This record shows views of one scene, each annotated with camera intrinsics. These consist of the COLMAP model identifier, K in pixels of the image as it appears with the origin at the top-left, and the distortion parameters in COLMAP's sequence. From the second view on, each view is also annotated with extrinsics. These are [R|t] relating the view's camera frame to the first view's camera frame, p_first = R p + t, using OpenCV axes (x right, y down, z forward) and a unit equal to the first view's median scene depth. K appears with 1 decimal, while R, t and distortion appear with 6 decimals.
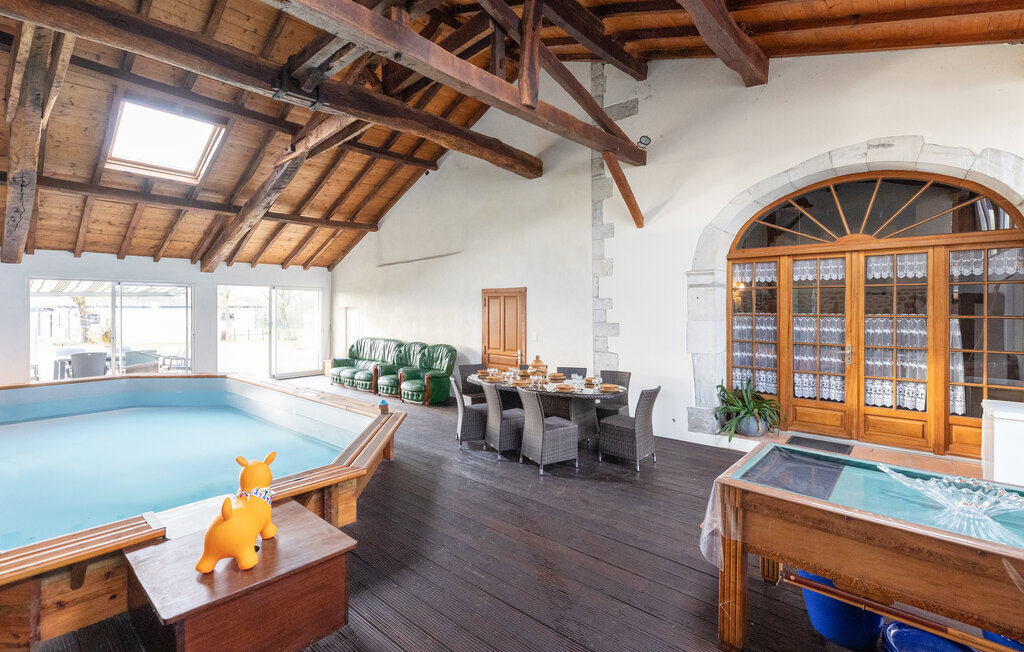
lens RADIAL K [[470.5, 0, 512.0], [0, 470.5, 326.0], [0, 0, 1]] dist [-0.000188, -0.000026]
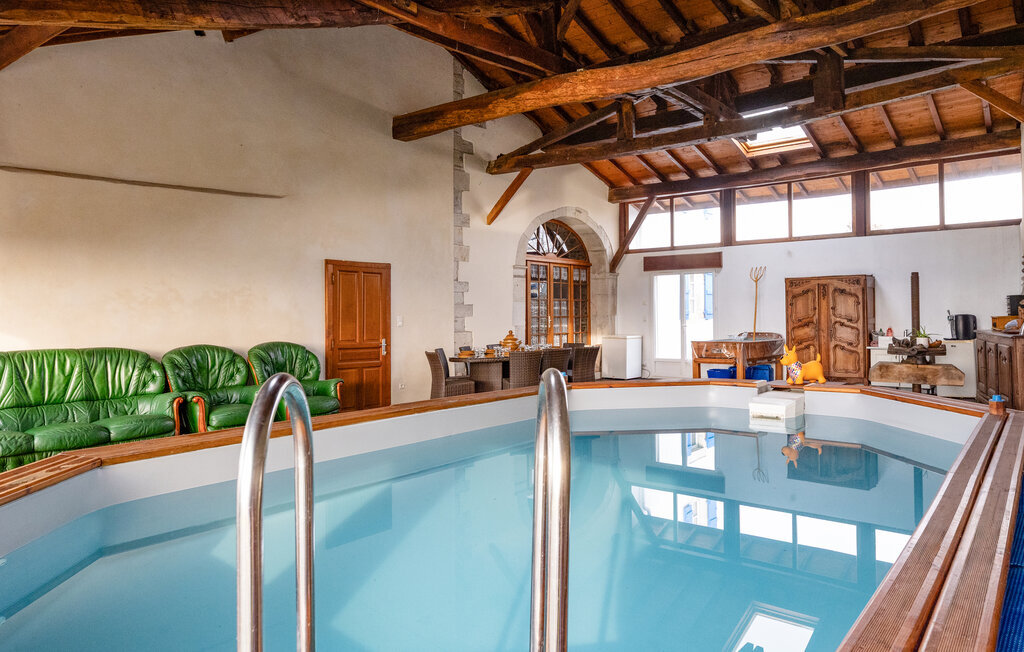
lens RADIAL K [[653.7, 0, 512.0], [0, 653.7, 326.0], [0, 0, 1]] dist [0.000283, 0.000000]
pose [[-0.033047, -0.017588, 0.999299, -1.306219], [0.047039, 0.998710, 0.019133, 0.019360], [-0.998346, 0.047638, -0.032177, 0.935561]]
